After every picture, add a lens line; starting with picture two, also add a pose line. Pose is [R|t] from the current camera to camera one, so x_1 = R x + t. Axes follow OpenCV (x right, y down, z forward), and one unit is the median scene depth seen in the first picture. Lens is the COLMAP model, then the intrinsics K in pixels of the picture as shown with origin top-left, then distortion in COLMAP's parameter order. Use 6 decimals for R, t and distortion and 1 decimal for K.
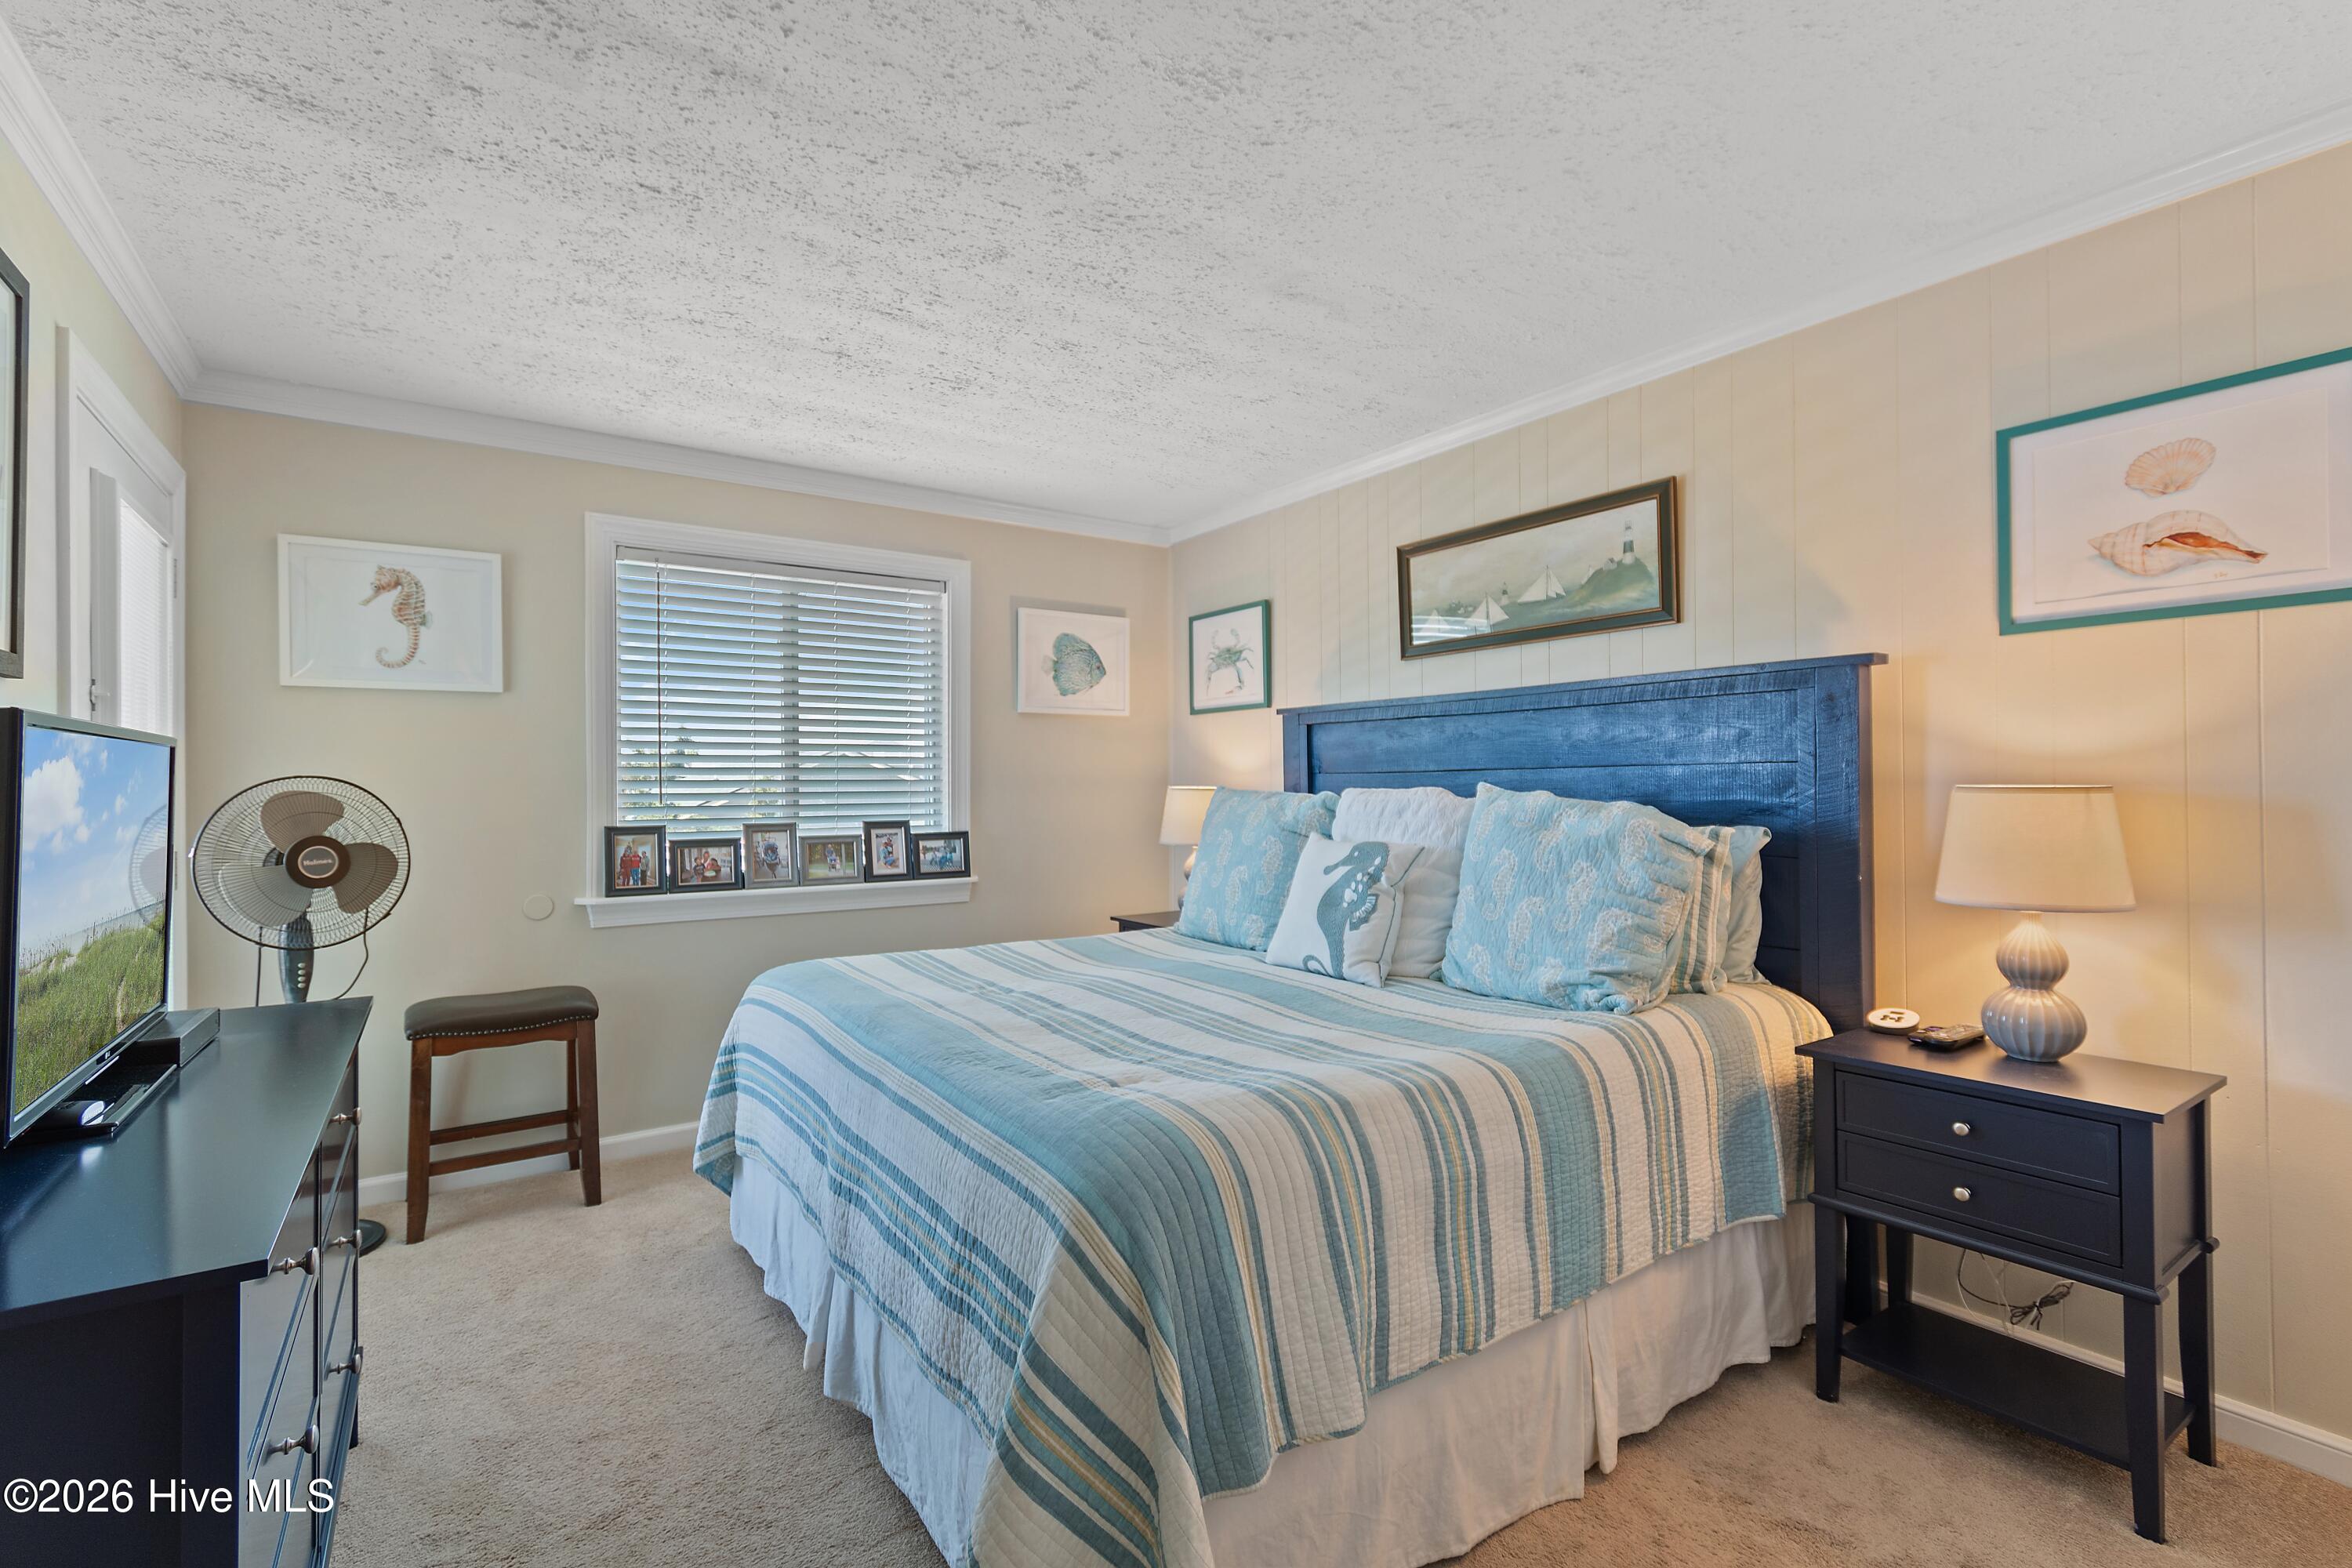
lens RADIAL K [[1045.0, 0, 1182.2], [0, 1045.0, 787.5], [0, 0, 1]] dist [0.005168, -0.002132]
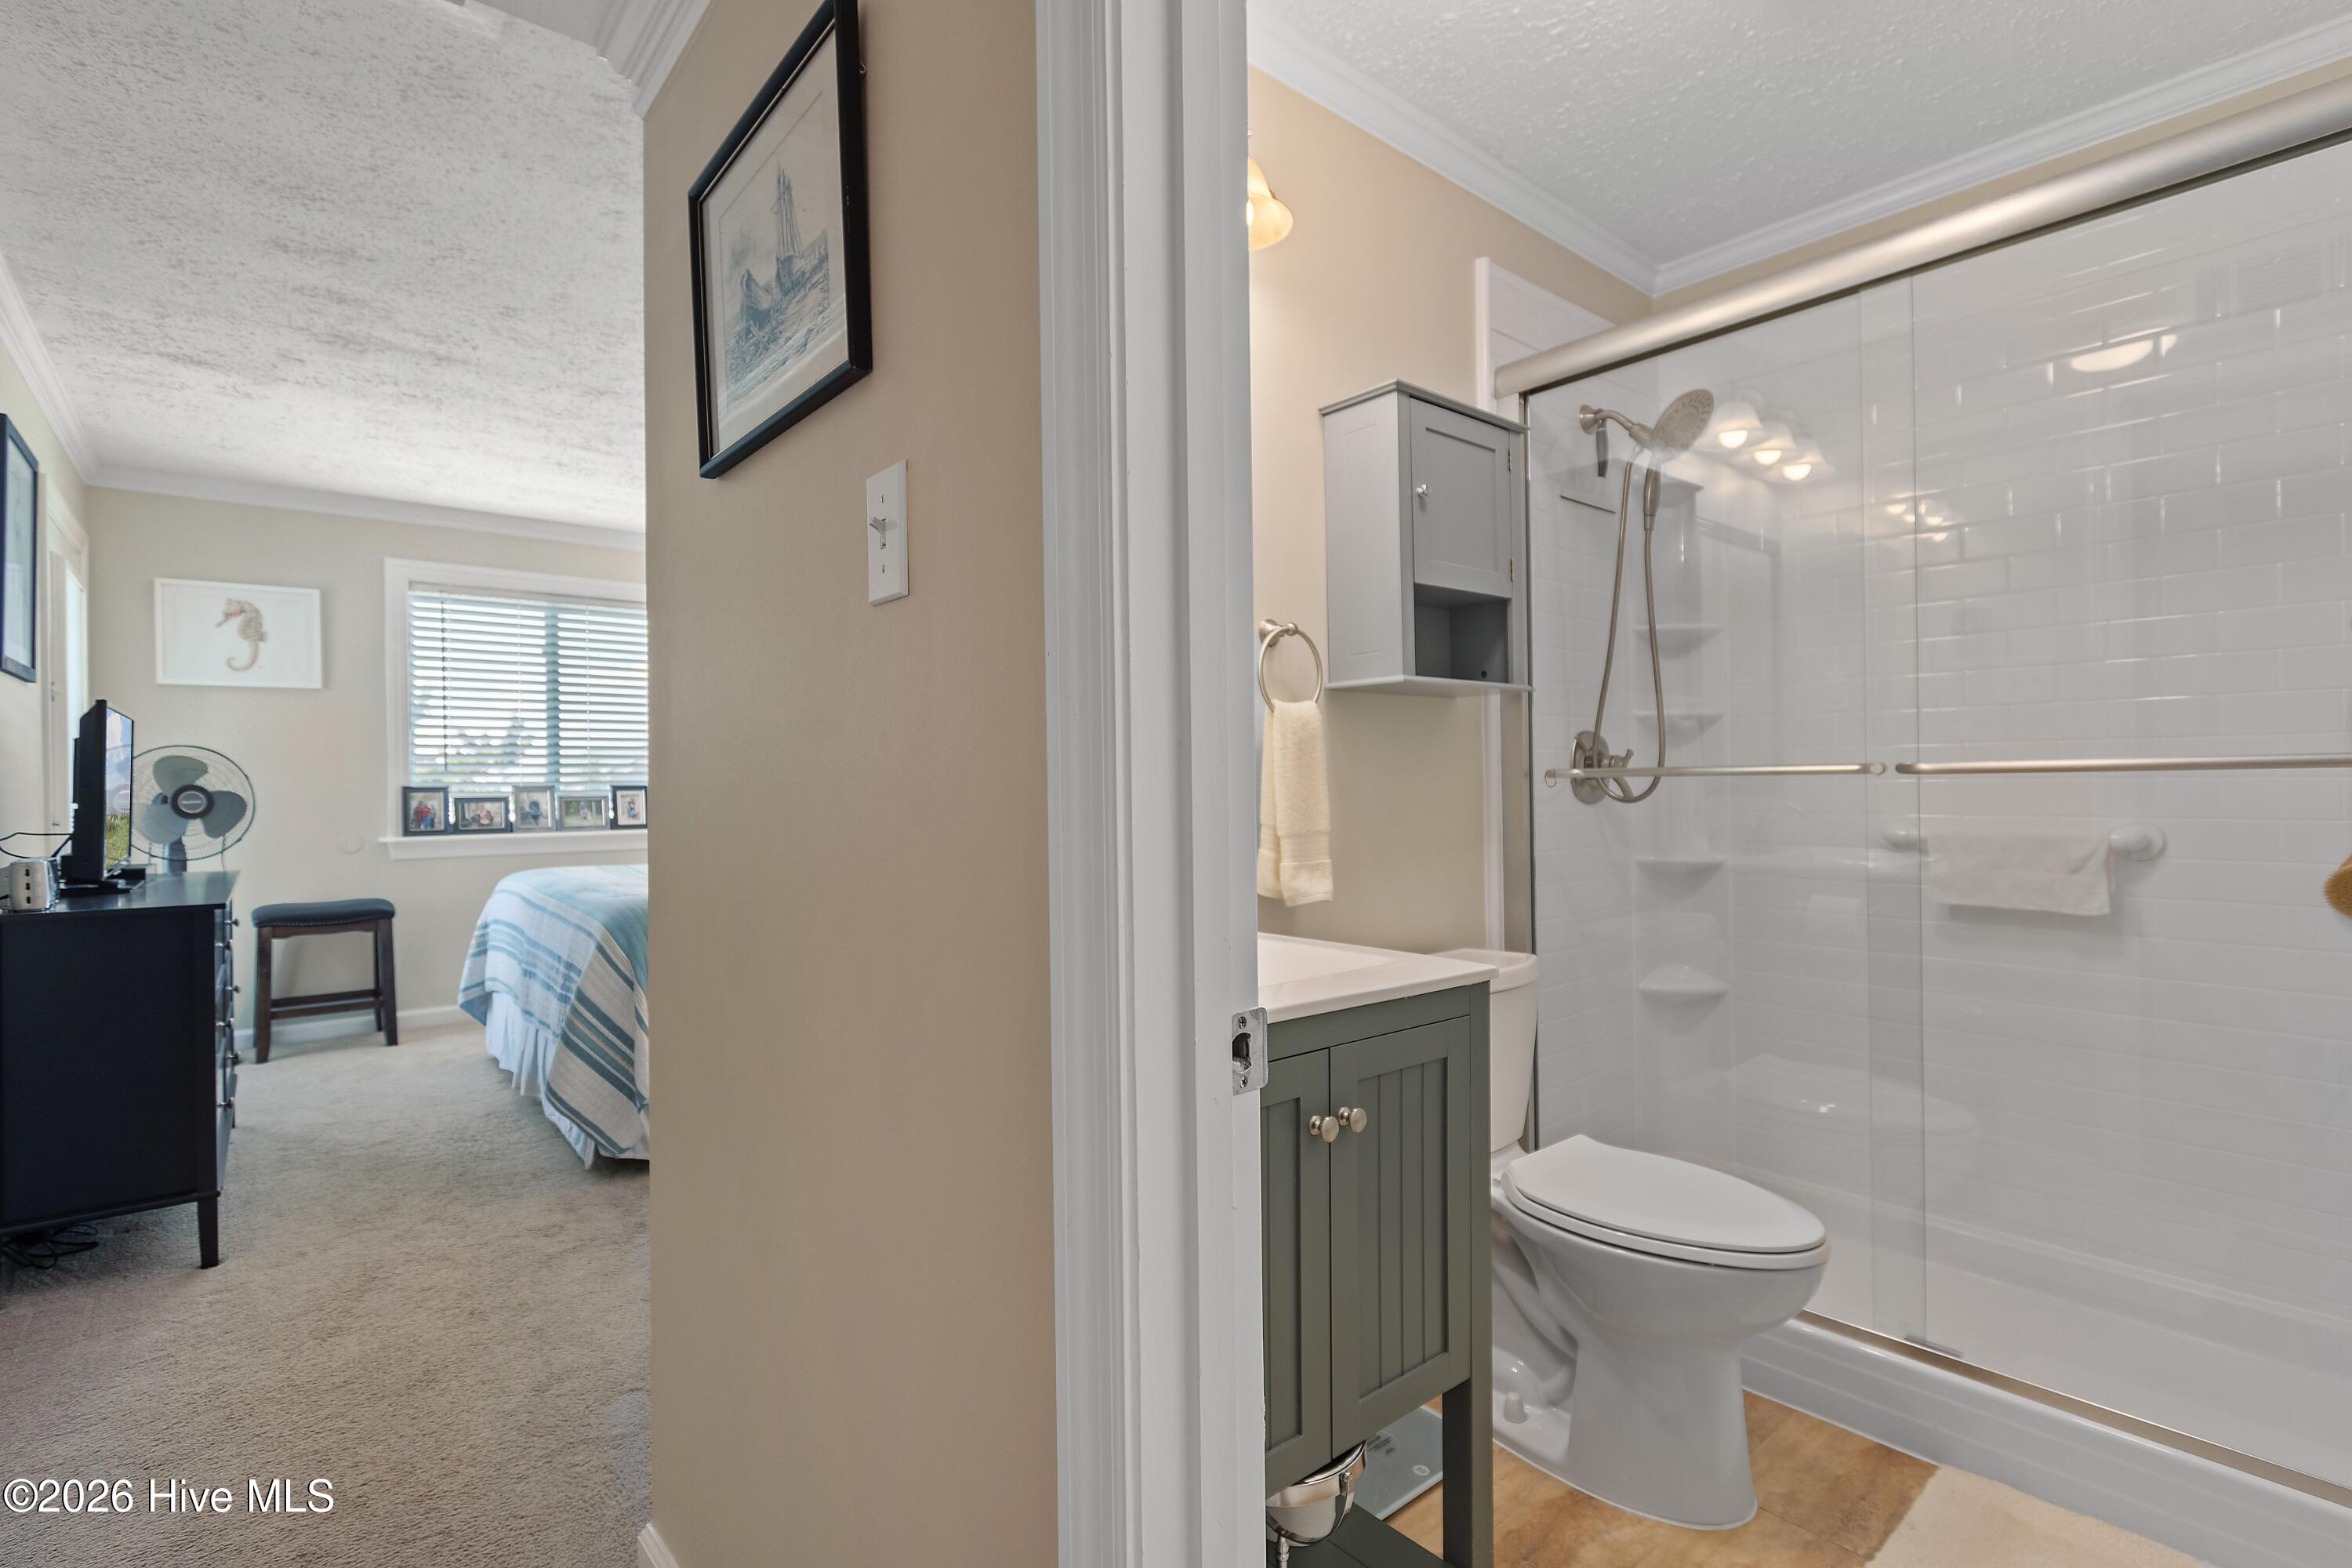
lens RADIAL K [[1078.9, 0, 1178.3], [0, 1078.9, 788.9], [0, 0, 1]] dist [0.000672, -0.000932]
pose [[0.995891, -0.004825, 0.090436, 0.434057], [0.004489, 0.999982, 0.003911, 0.051523], [-0.090453, -0.003489, 0.995895, -0.653306]]
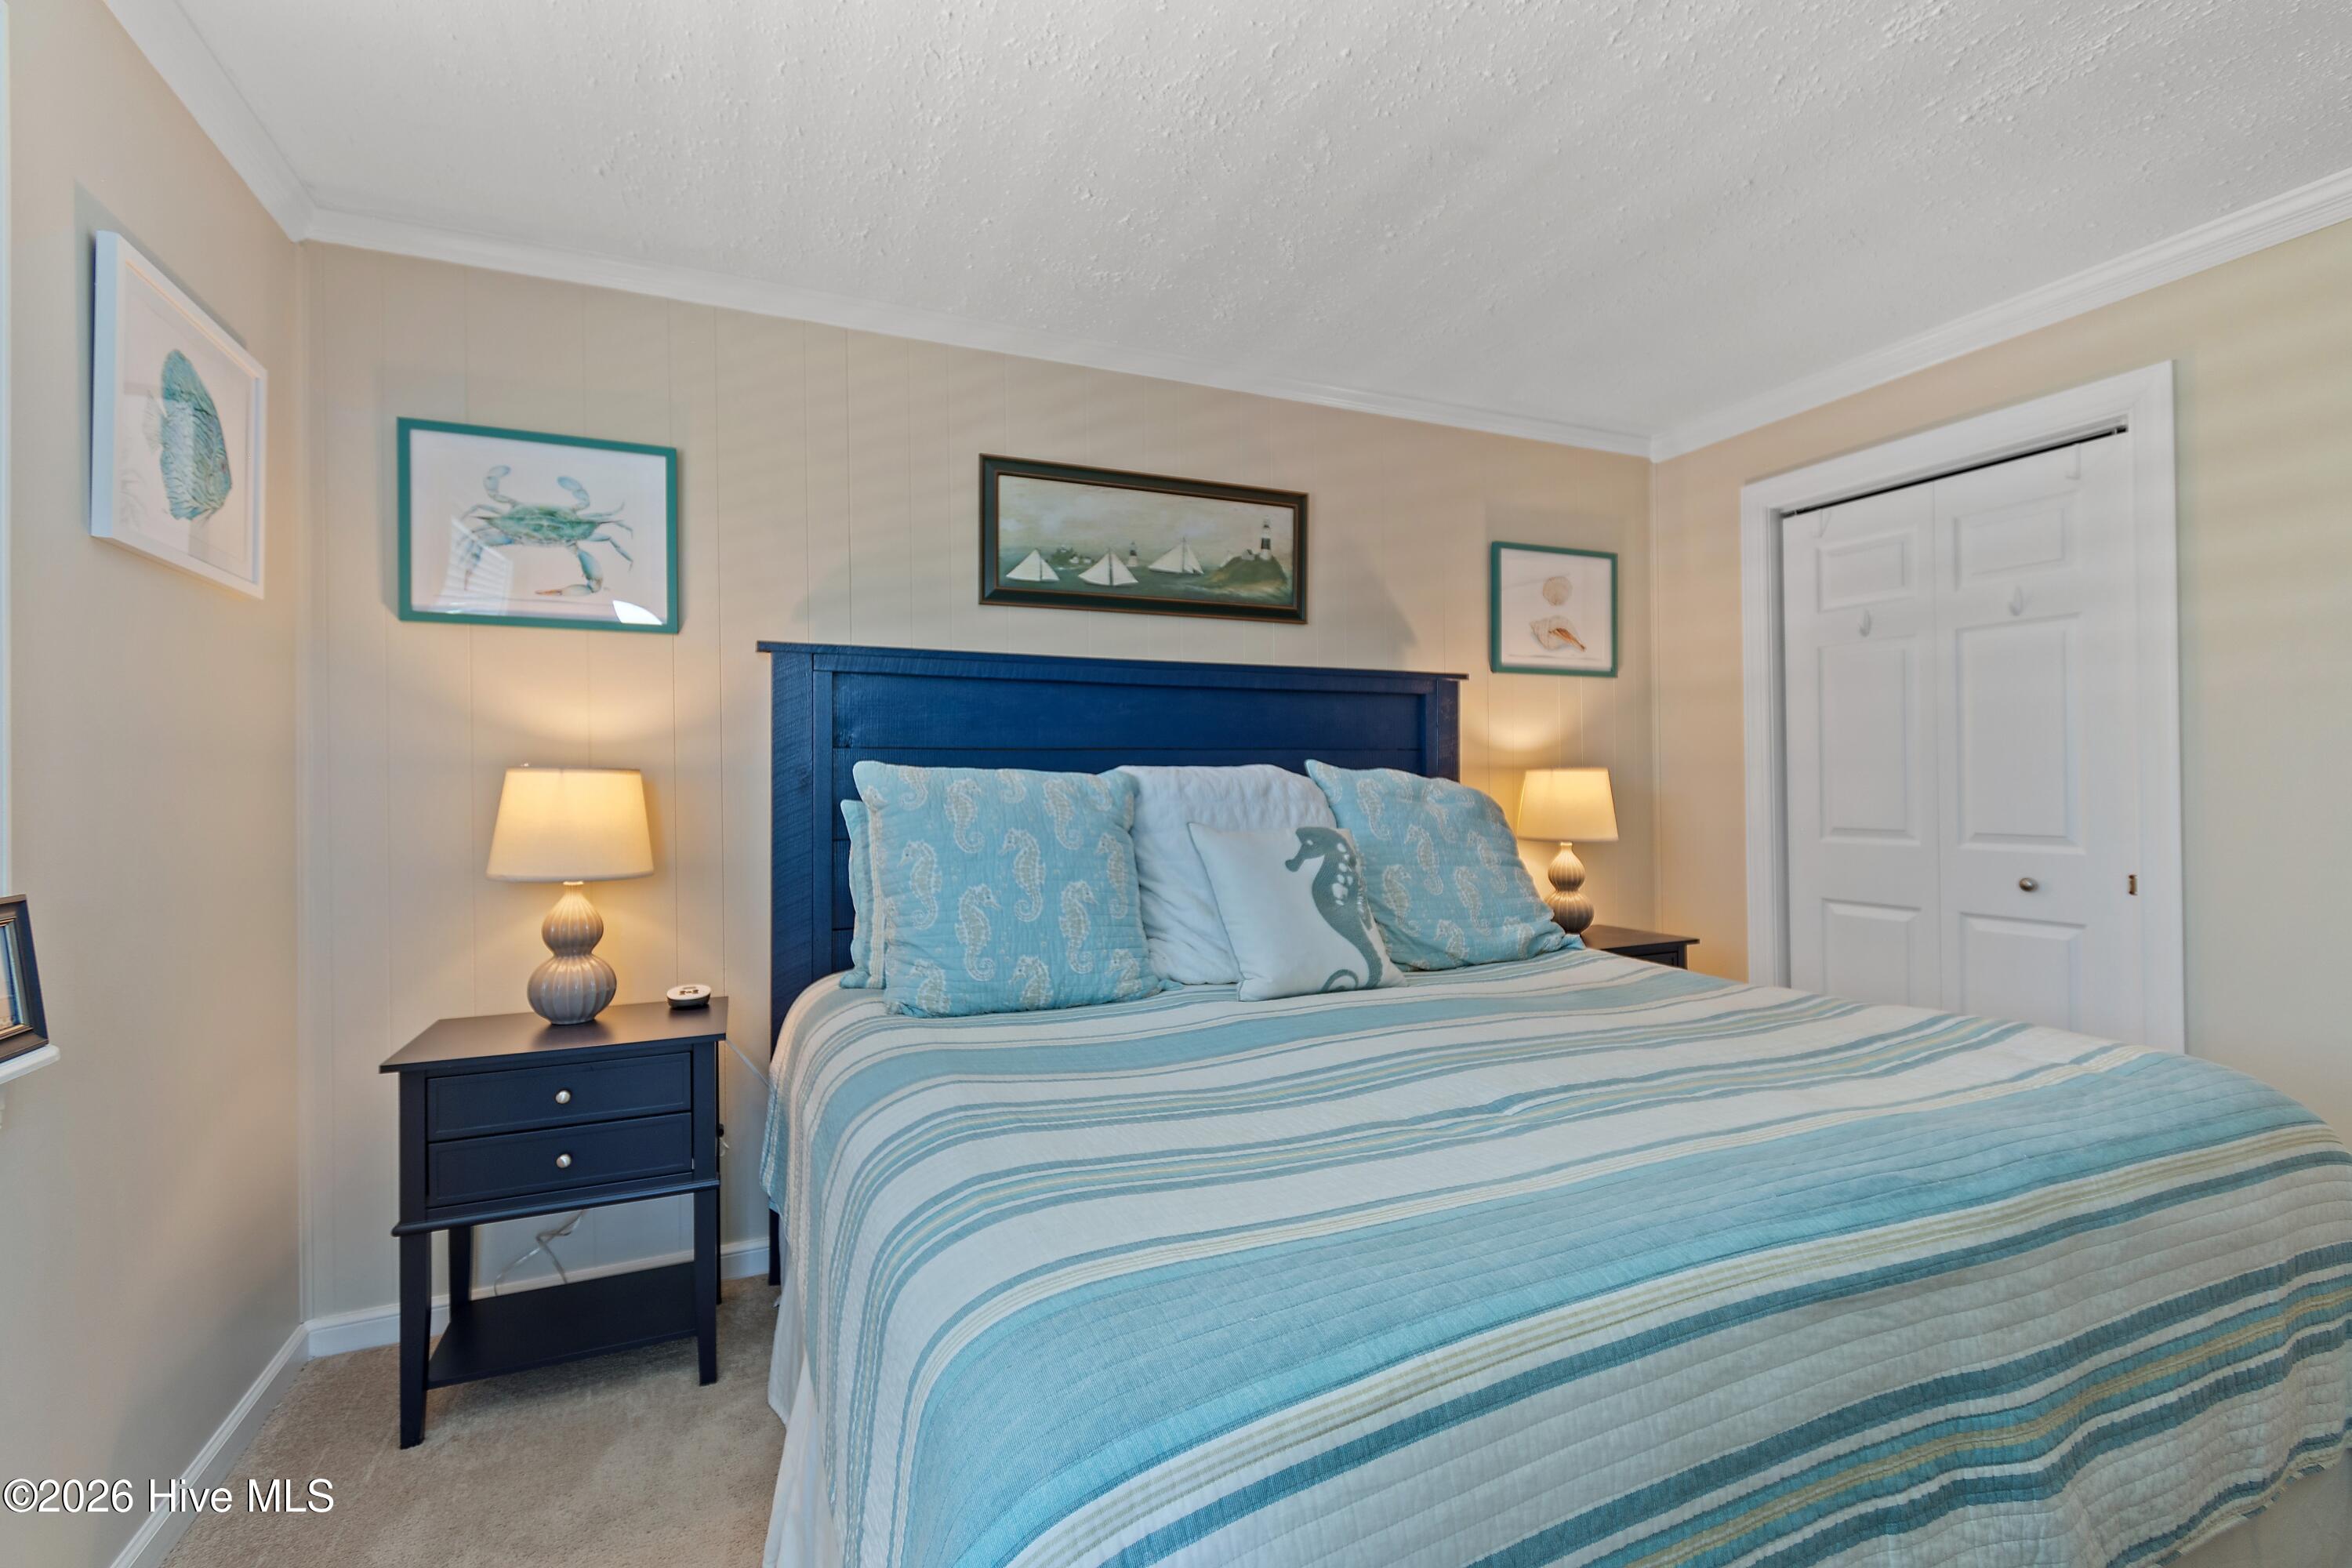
lens RADIAL K [[1045.0, 0, 1165.7], [0, 1045.0, 789.6], [0, 0, 1]] dist [0.005168, -0.002132]
pose [[0.215996, -0.013002, 0.976308, -0.150455], [-0.002460, 0.999901, 0.013861, 0.001407], [-0.976391, -0.005395, 0.215942, 0.204042]]
